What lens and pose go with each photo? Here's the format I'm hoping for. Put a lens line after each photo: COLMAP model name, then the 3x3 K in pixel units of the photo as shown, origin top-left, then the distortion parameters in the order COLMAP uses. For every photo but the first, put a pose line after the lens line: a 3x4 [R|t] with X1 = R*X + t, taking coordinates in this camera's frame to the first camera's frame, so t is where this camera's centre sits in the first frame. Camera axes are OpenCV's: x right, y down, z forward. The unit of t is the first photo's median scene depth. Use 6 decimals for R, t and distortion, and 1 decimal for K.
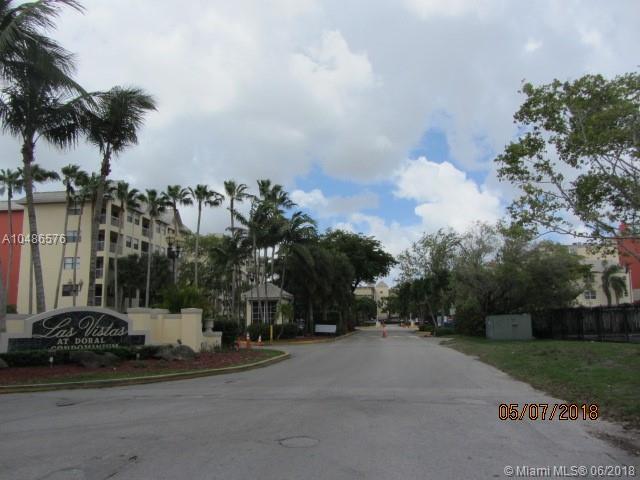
lens RADIAL K [[531.9, 0, 320.0], [0, 531.9, 240.0], [0, 0, 1]] dist [-0.002359, -0.002001]
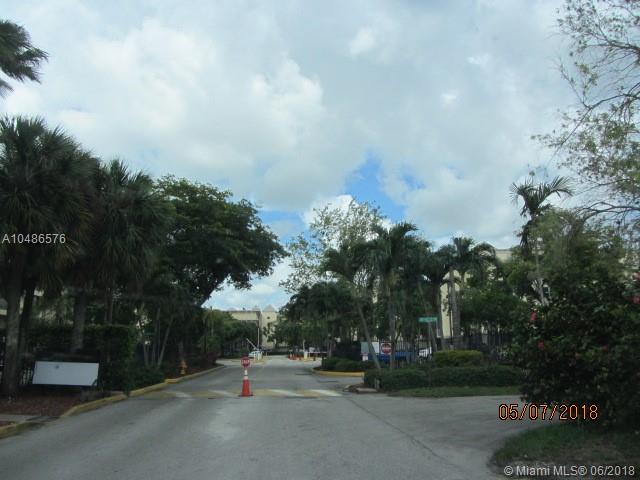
lens RADIAL K [[531.9, 0, 320.0], [0, 531.9, 240.0], [0, 0, 1]] dist [-0.002359, -0.002001]
pose [[0.979078, 0.042475, 0.199004, 0.054574], [-0.031434, 0.997803, -0.058318, 0.054953], [-0.201044, 0.050842, 0.978262, 0.358986]]
